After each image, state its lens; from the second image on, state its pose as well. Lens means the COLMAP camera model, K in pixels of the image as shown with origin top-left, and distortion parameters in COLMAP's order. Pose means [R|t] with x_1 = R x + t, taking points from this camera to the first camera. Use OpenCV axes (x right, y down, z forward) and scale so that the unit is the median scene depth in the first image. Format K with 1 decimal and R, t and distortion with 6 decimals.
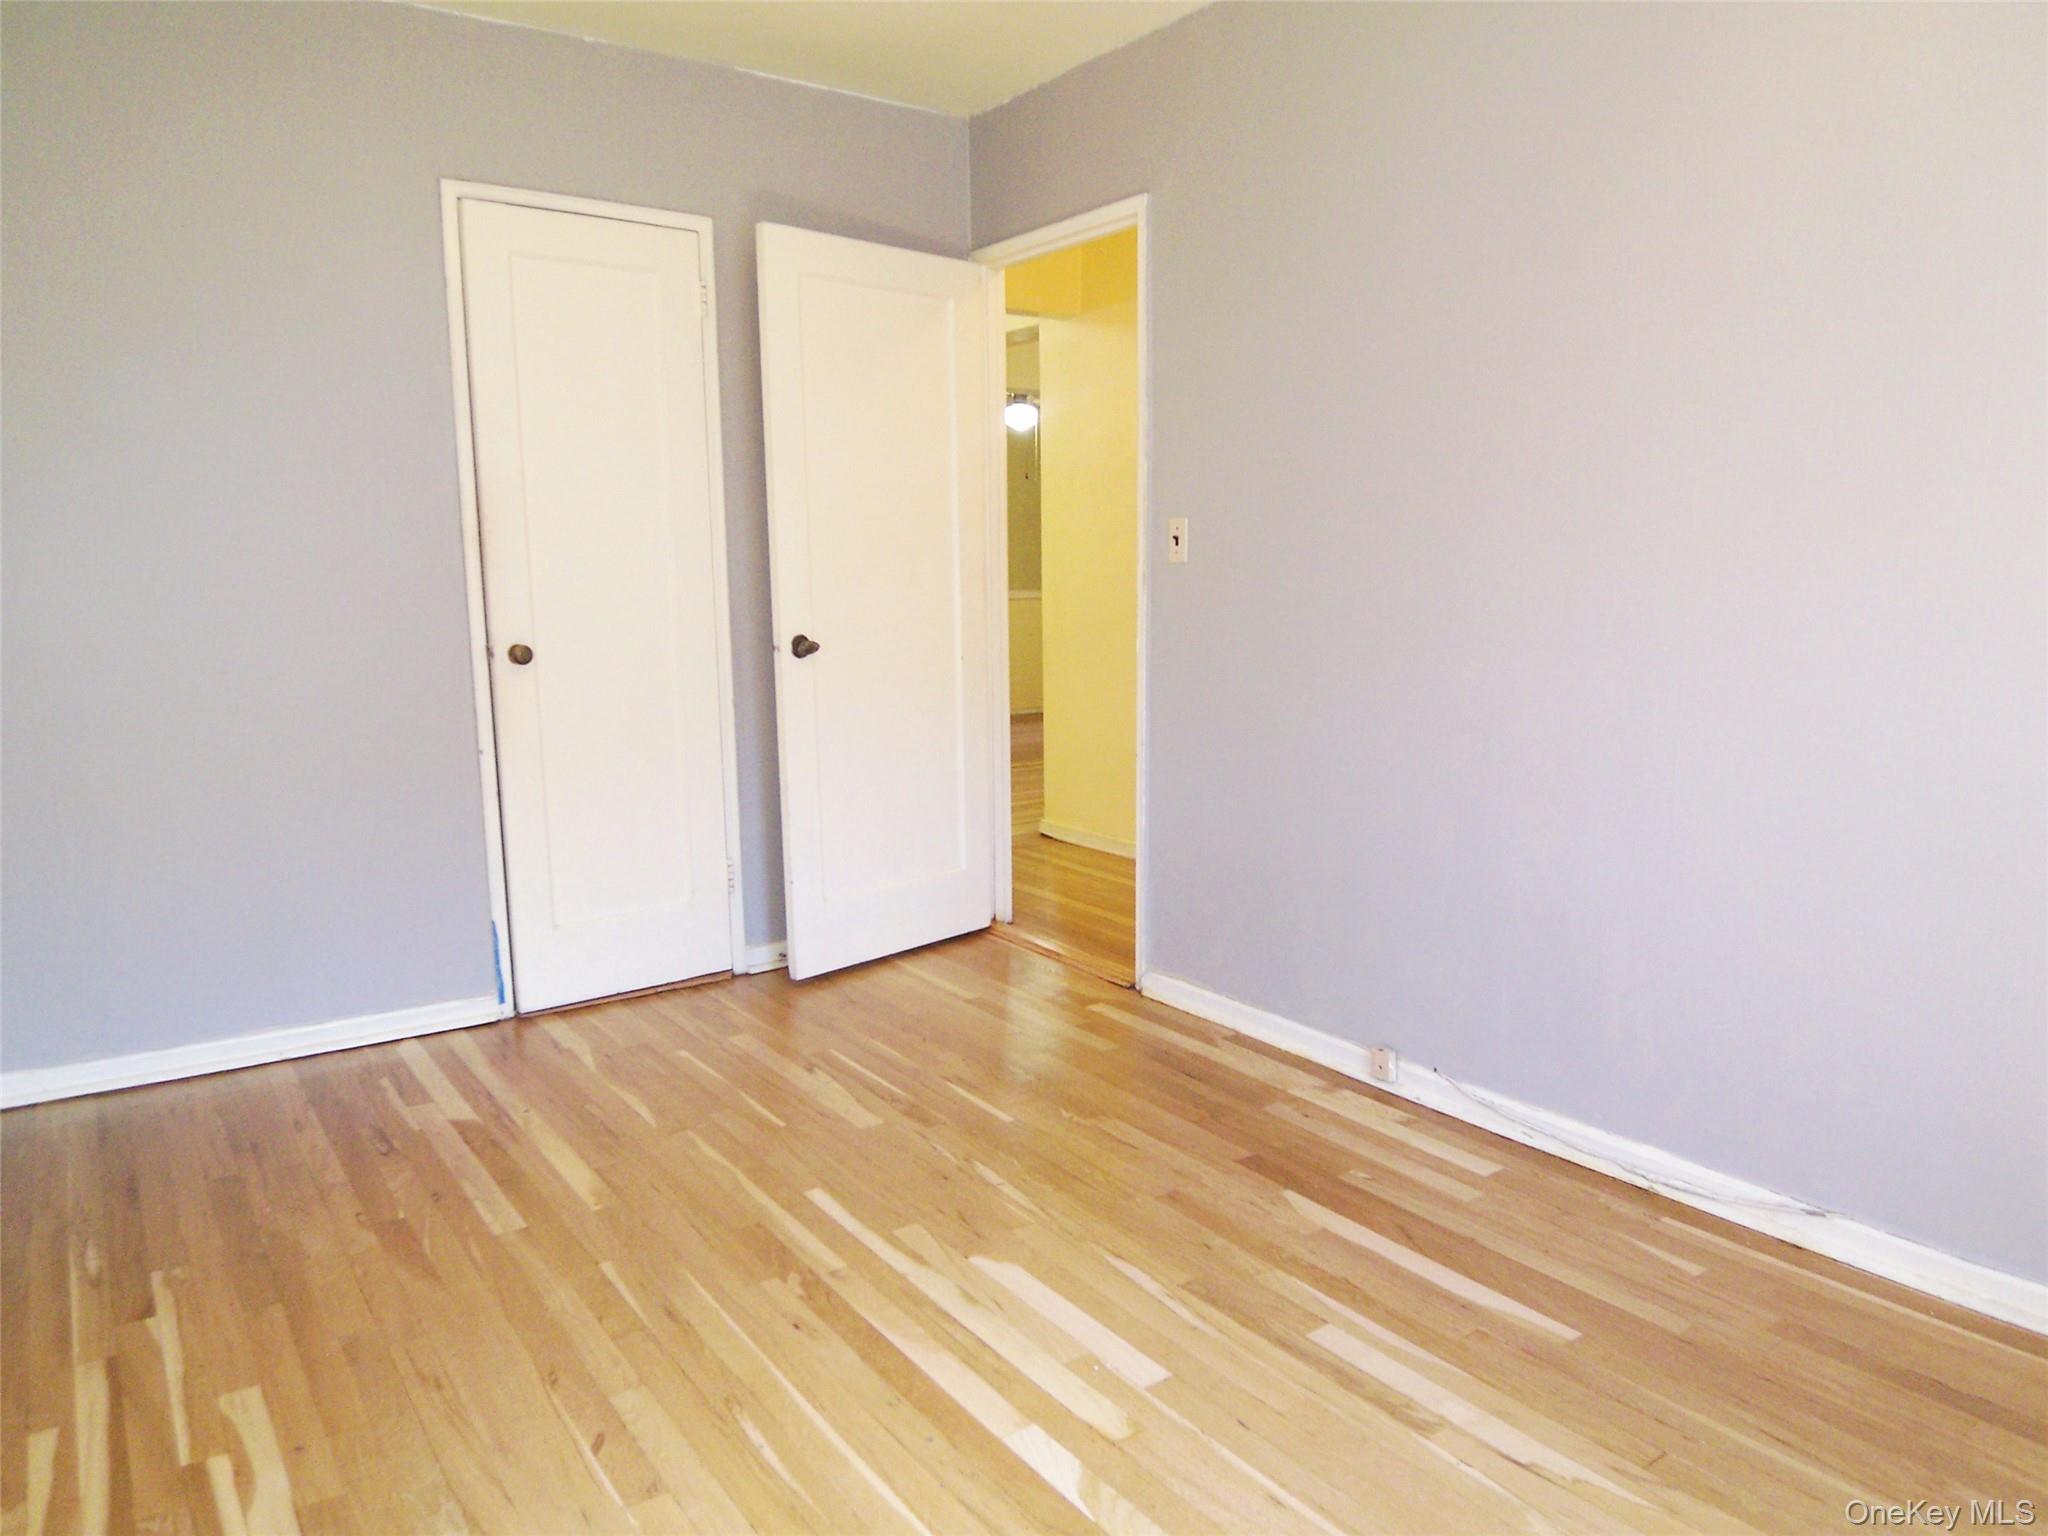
lens RADIAL K [[1376.6, 0, 1029.3], [0, 1376.6, 788.6], [0, 0, 1]] dist [-0.006855, -0.049778]
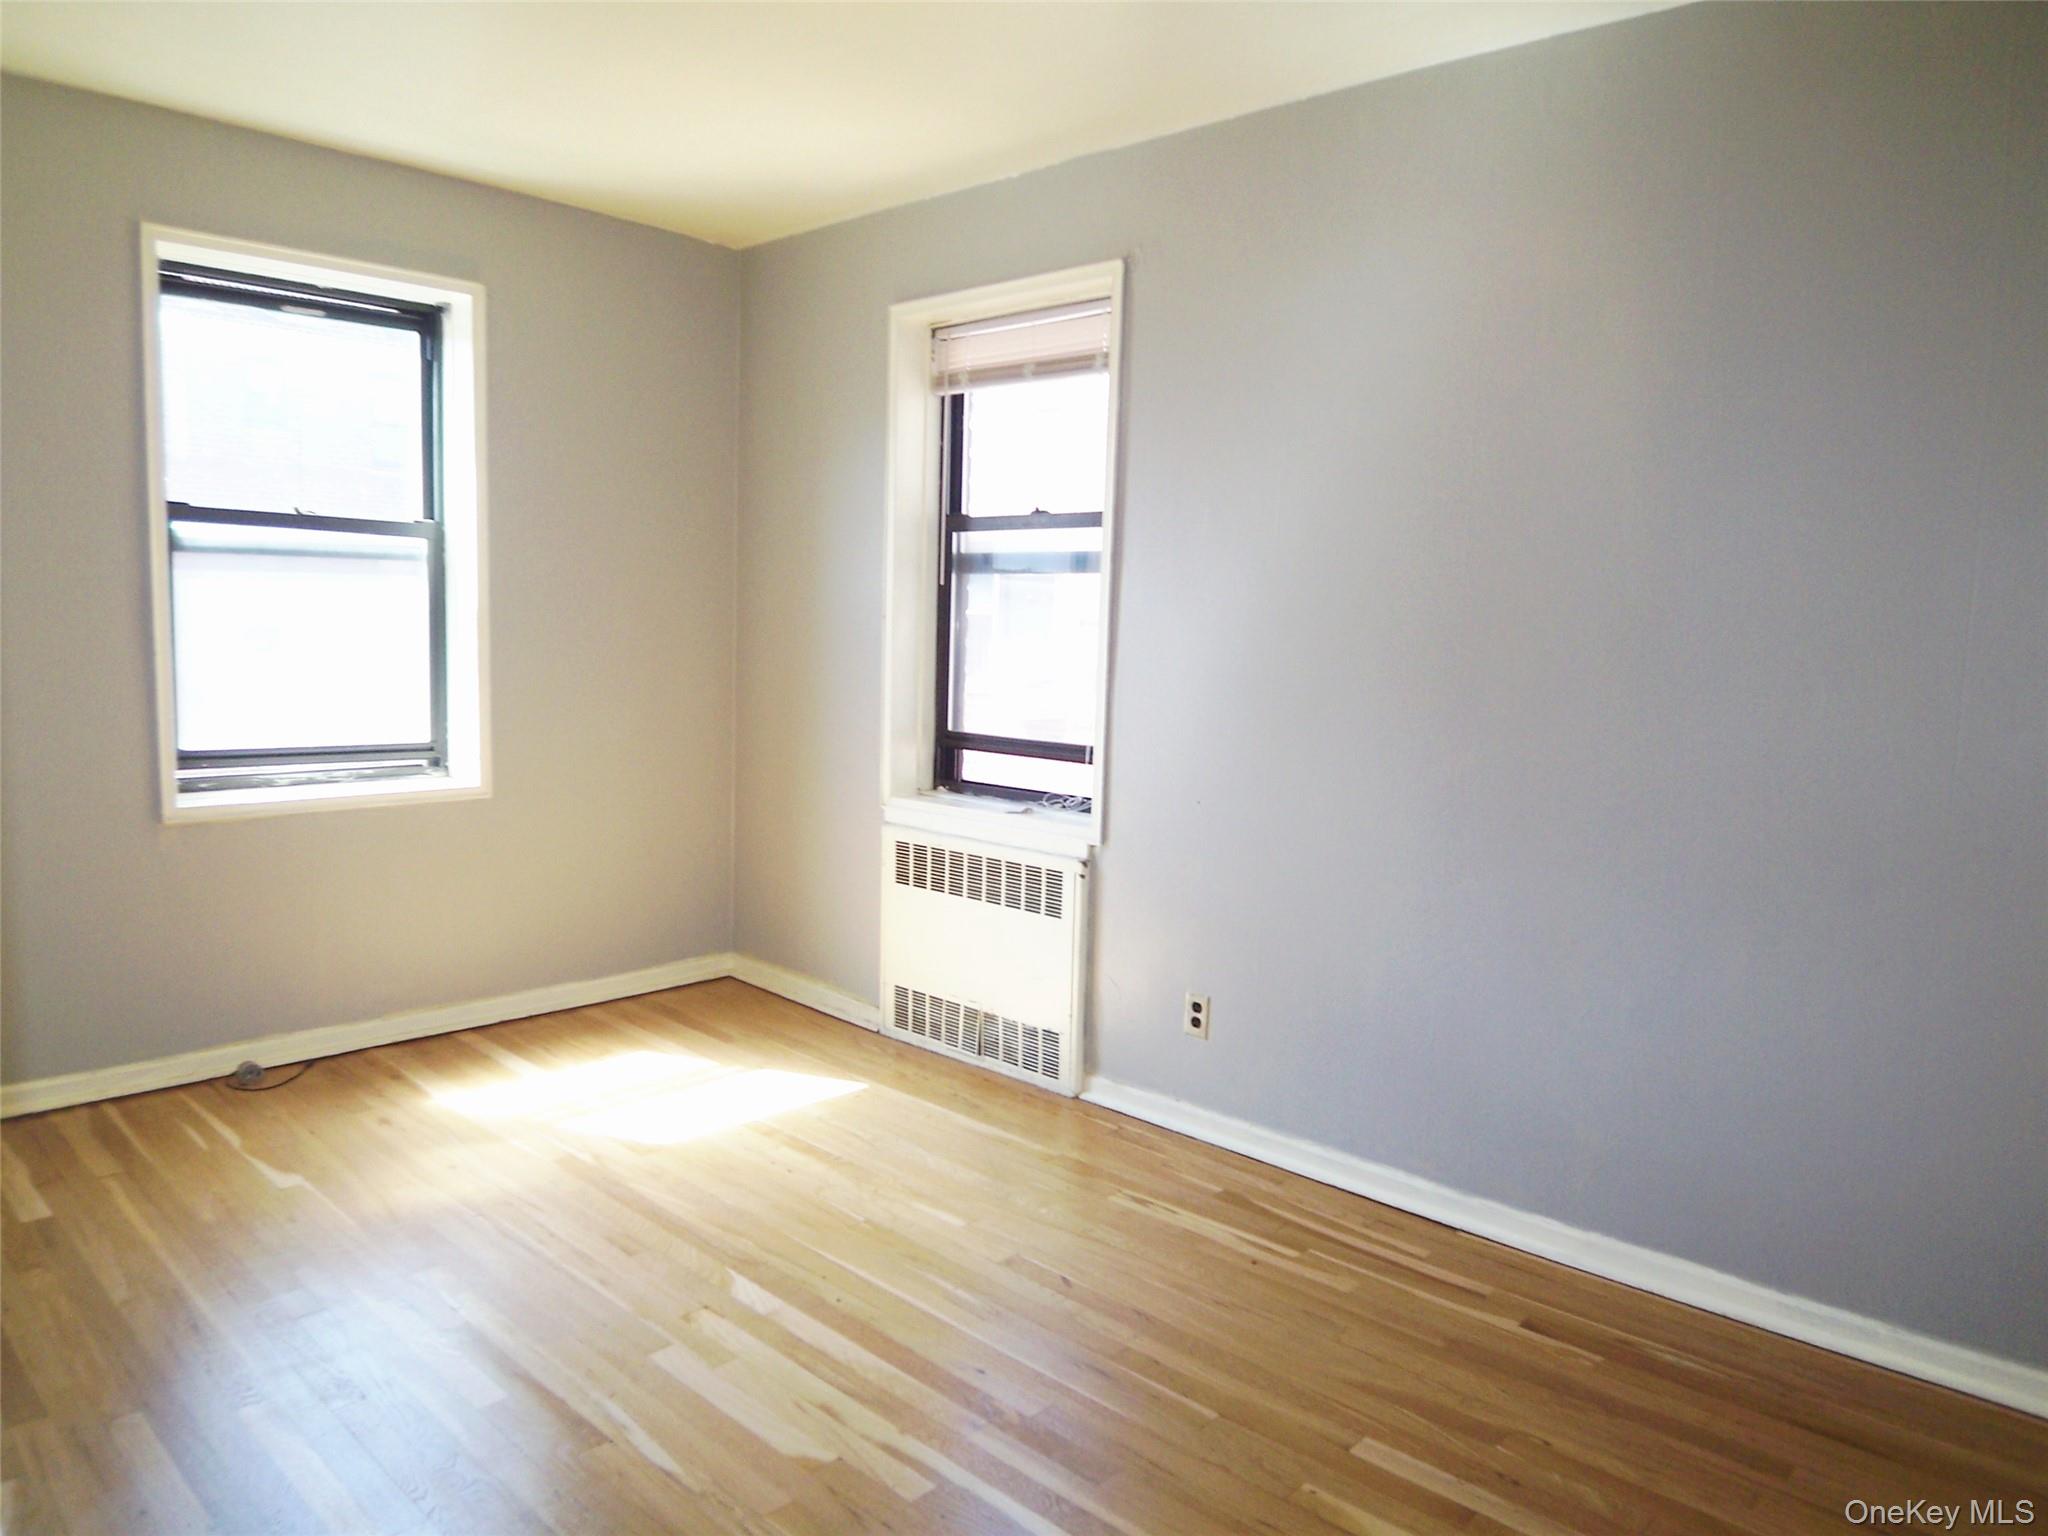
lens RADIAL K [[1376.6, 0, 1029.3], [0, 1376.6, 788.6], [0, 0, 1]] dist [-0.006855, -0.049778]
pose [[-0.980640, -0.000907, -0.195816, 0.009128], [-0.055729, 0.959930, 0.274643, -0.327488], [0.187720, 0.280239, -0.941396, 1.704893]]
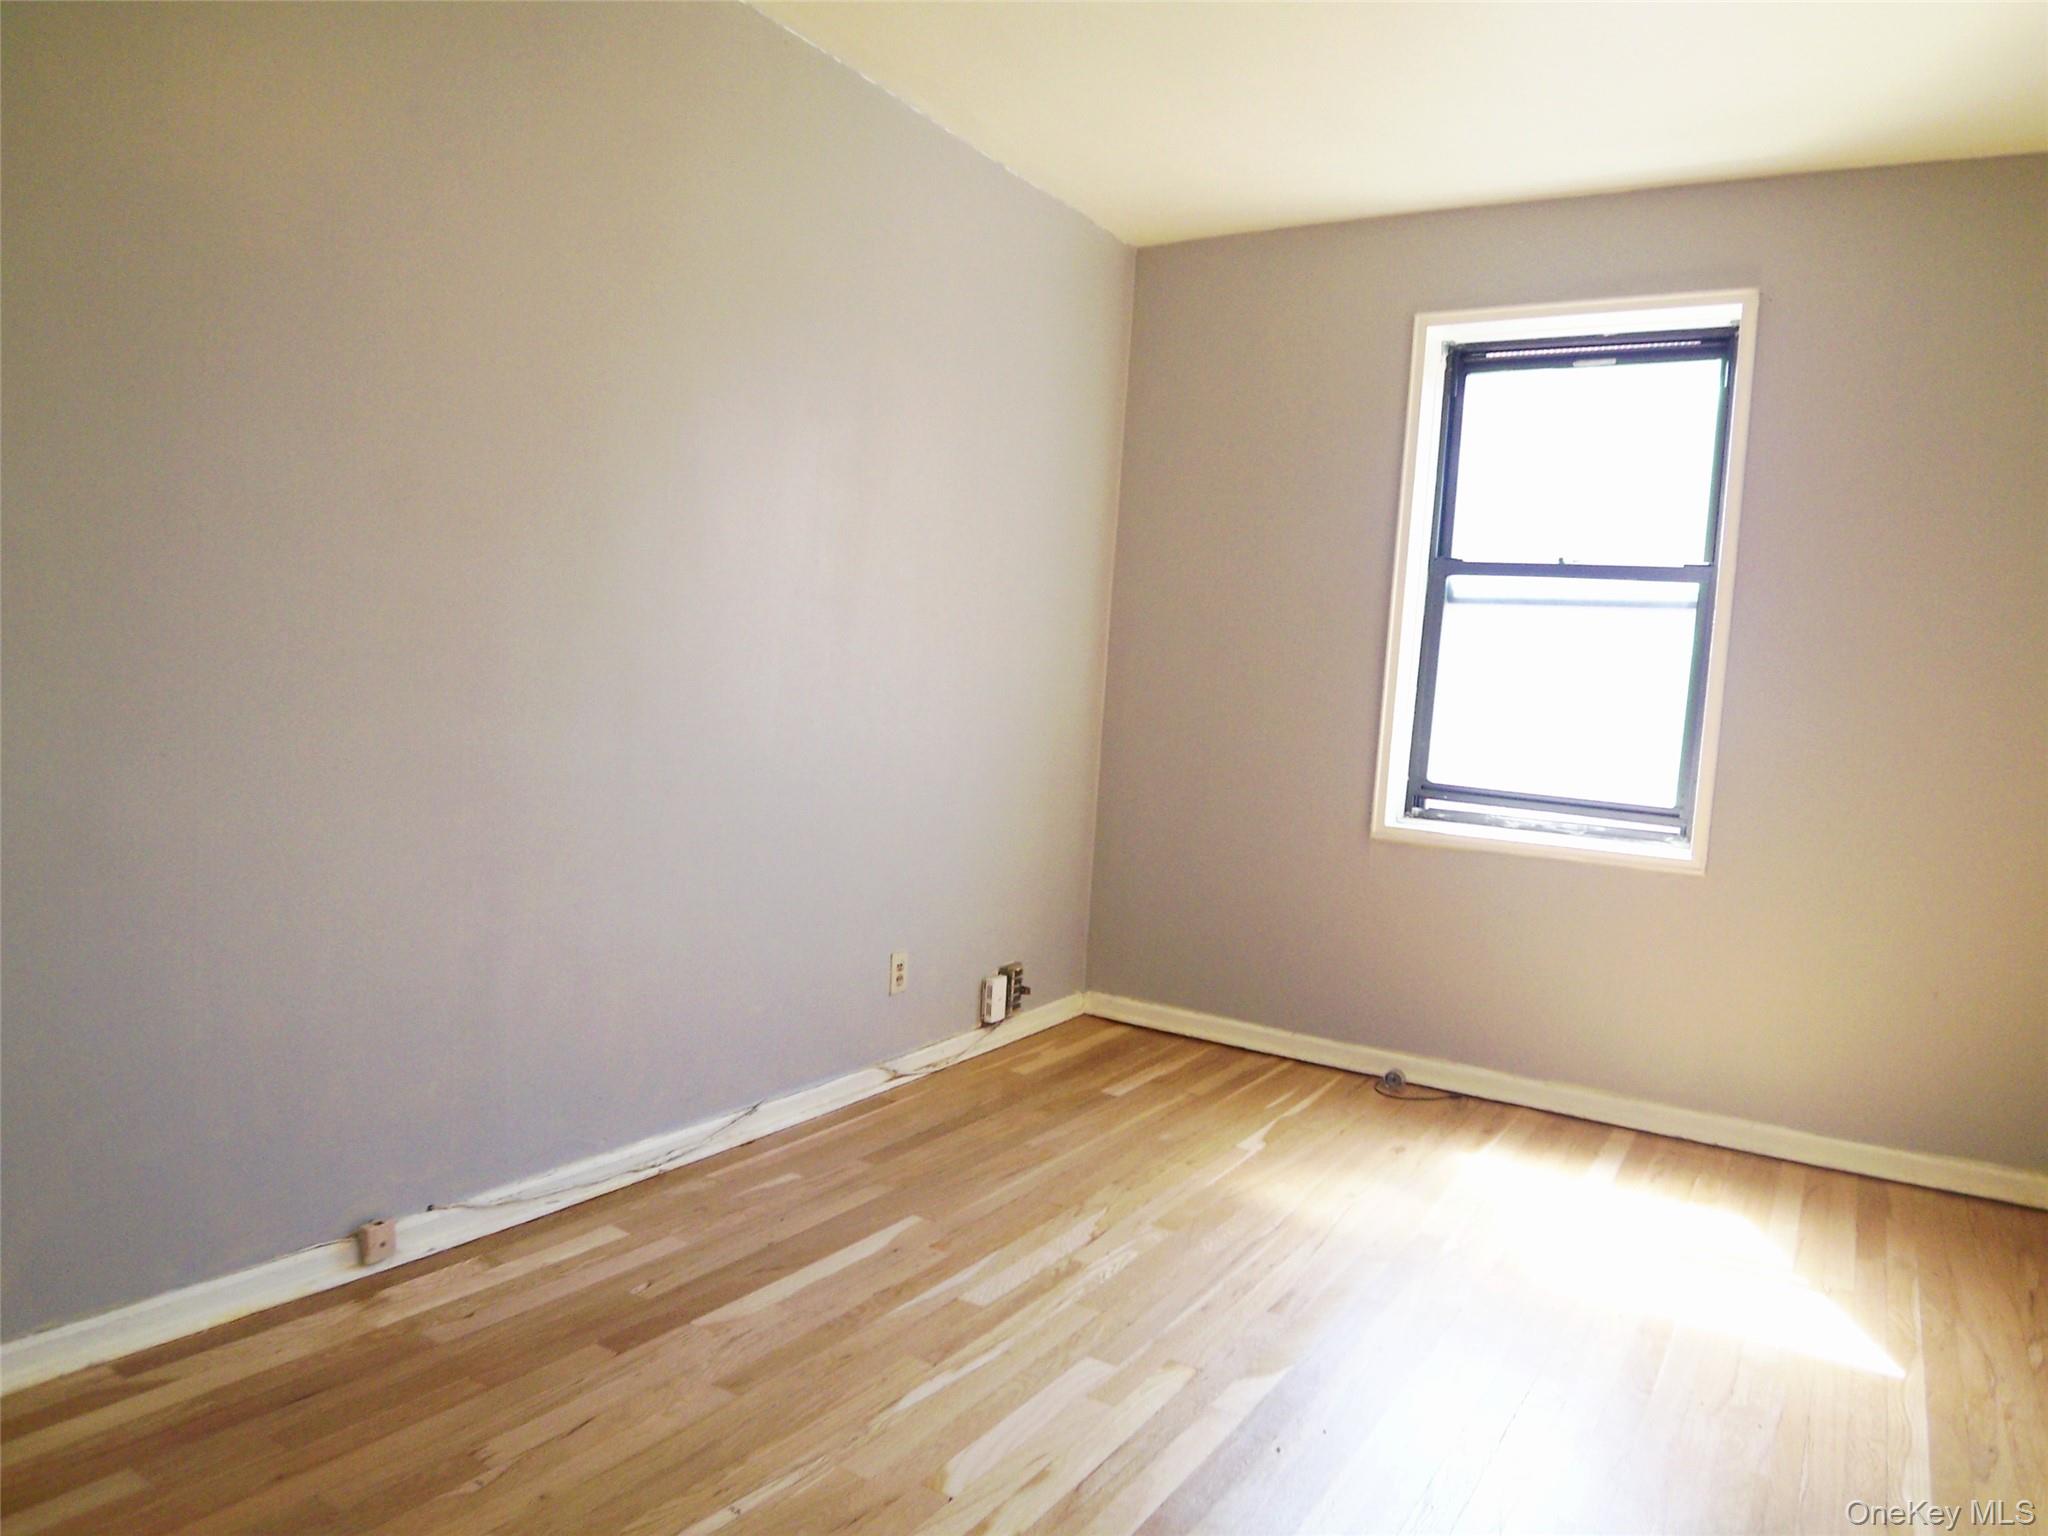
lens RADIAL K [[1376.6, 0, 1029.3], [0, 1376.6, 788.6], [0, 0, 1]] dist [-0.006855, -0.049778]
pose [[-0.379194, -0.093479, 0.920583, -0.733598], [0.085085, 0.987147, 0.135285, -0.162184], [-0.921397, 0.129627, -0.366366, 1.166330]]
